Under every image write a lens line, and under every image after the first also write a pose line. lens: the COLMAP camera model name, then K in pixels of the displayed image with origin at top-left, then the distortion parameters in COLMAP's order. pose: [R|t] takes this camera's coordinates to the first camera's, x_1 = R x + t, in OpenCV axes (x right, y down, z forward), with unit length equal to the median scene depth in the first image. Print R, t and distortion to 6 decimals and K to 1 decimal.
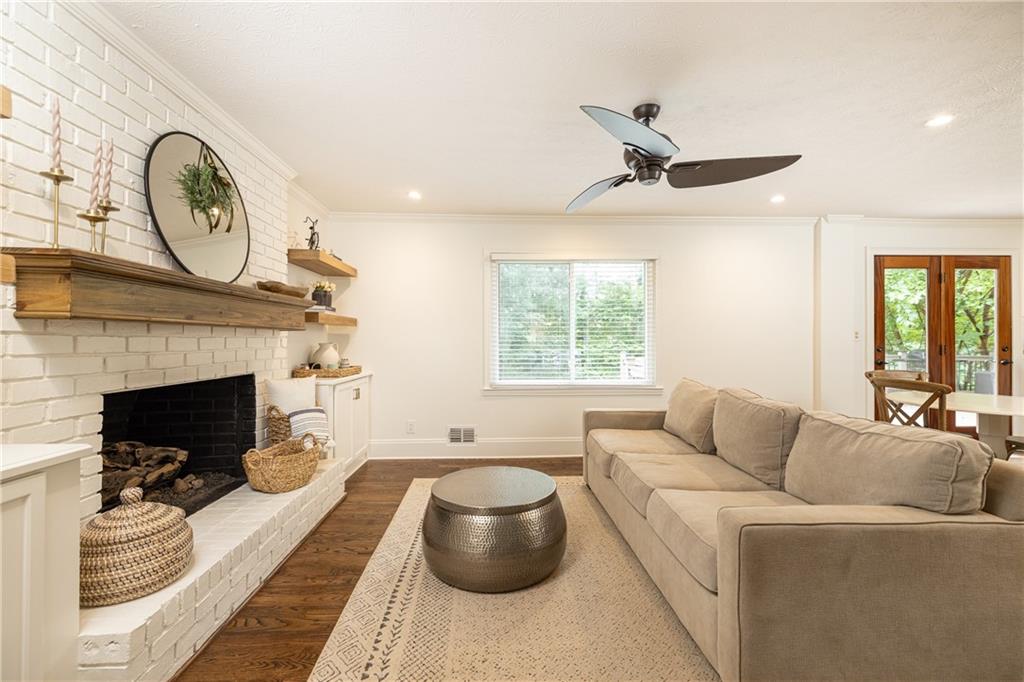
lens RADIAL K [[446.8, 0, 512.8], [0, 446.8, 343.4], [0, 0, 1]] dist [0.028424, -0.000271]
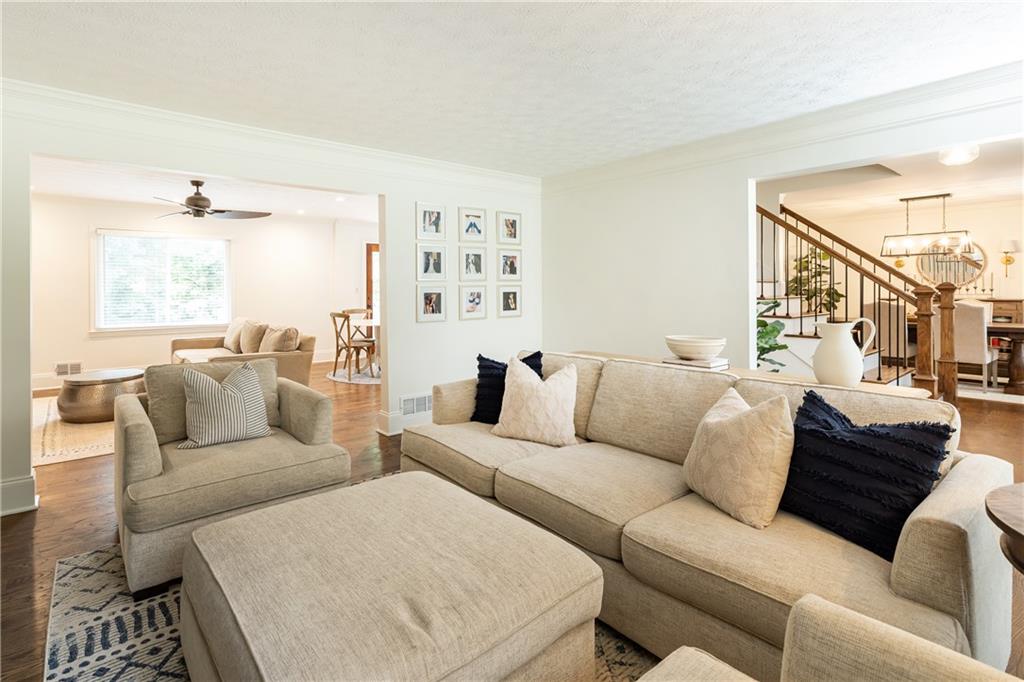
lens RADIAL K [[507.7, 0, 470.0], [0, 507.7, 286.6], [0, 0, 1]] dist [-0.018124, -0.000017]
pose [[0.813401, -0.001679, 0.581700, -0.023114], [0.007853, 0.999936, -0.008094, -0.019079], [-0.581650, 0.011152, 0.813363, -1.436481]]
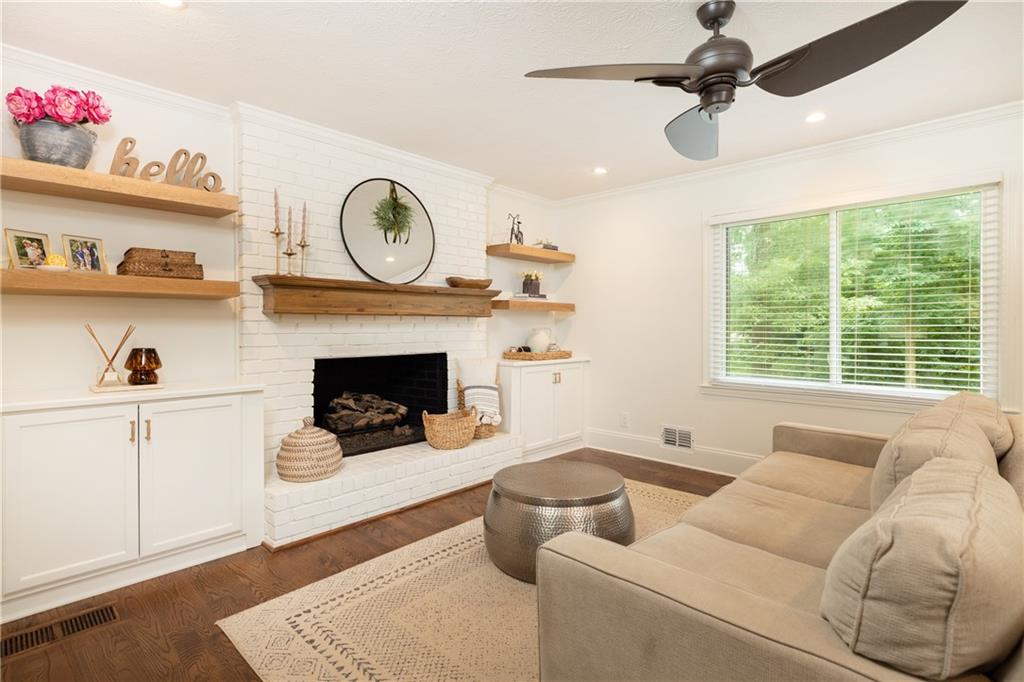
lens RADIAL K [[520.4, 0, 506.9], [0, 520.4, 335.1], [0, 0, 1]] dist [0.042036, 0.002076]
pose [[0.693359, 0.014591, -0.720445, 0.634675], [-0.005655, 0.999874, 0.014808, -0.003174], [0.720570, -0.006193, 0.693354, 0.142804]]
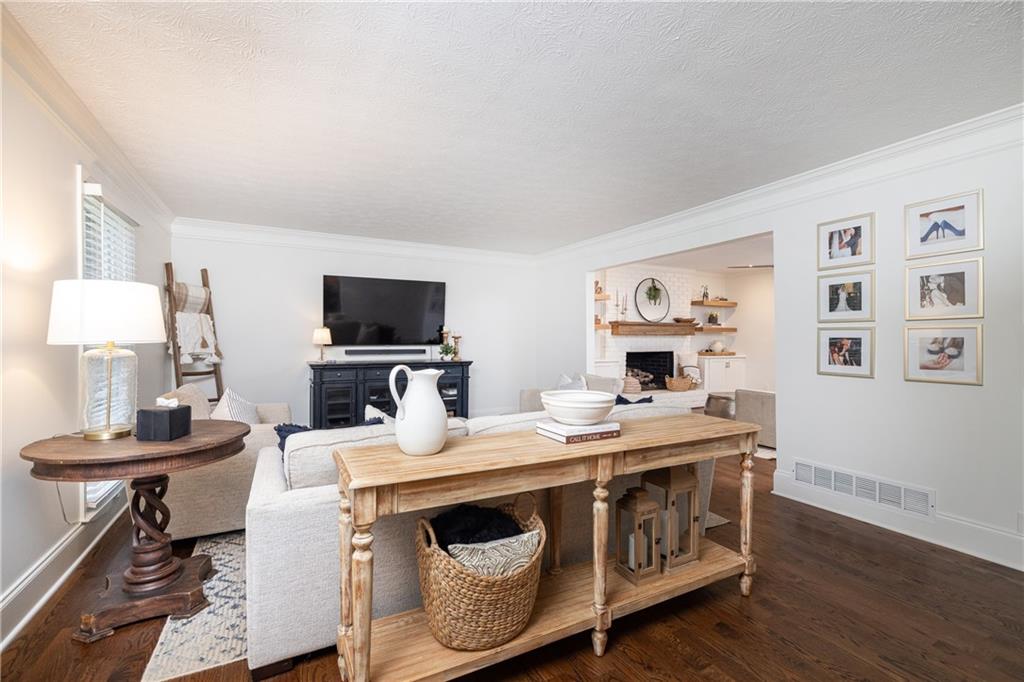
lens RADIAL K [[446.8, 0, 501.8], [0, 446.8, 340.8], [0, 0, 1]] dist [0.028424, -0.000271]
pose [[0.424352, 0.007213, -0.905468, 1.629970], [-0.006043, 0.999969, 0.005134, -0.004945], [0.905477, 0.003294, 0.424383, -1.237344]]
